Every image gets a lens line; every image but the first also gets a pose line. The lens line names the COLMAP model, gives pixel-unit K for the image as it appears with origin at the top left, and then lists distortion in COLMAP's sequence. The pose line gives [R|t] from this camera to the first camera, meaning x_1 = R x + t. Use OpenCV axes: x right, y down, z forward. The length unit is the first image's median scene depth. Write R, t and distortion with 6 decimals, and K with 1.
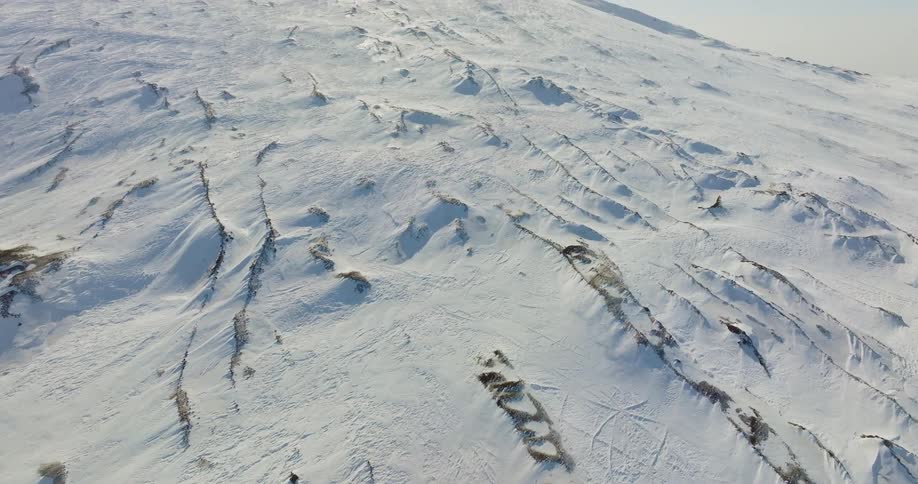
lens RADIAL K [[641.9, 0, 458.6], [0, 641.9, 245.3], [0, 0, 1]] dist [0.005893, 0.001327]
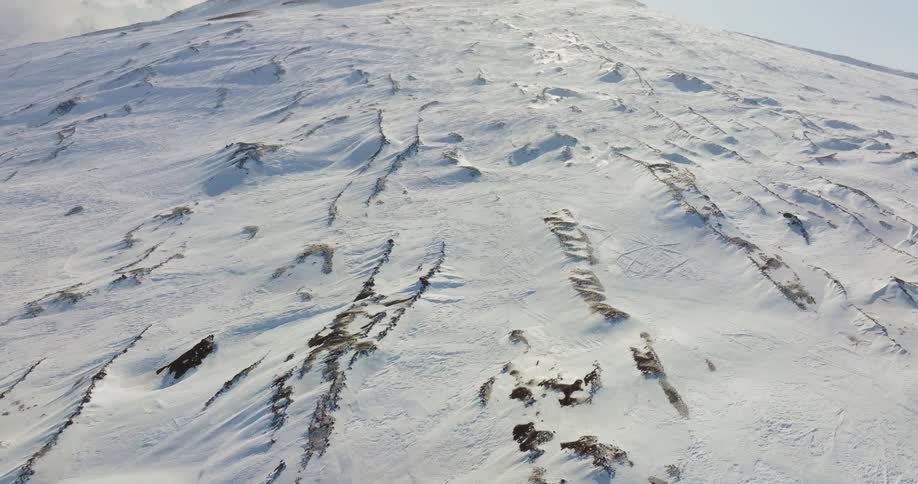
lens RADIAL K [[641.9, 0, 457.6], [0, 641.9, 238.9], [0, 0, 1]] dist [0.005893, 0.001327]
pose [[0.948079, 0.055340, -0.313182, 0.201702], [-0.094404, 0.989330, -0.110966, 0.297845], [0.303699, 0.134771, 0.943188, -0.190799]]
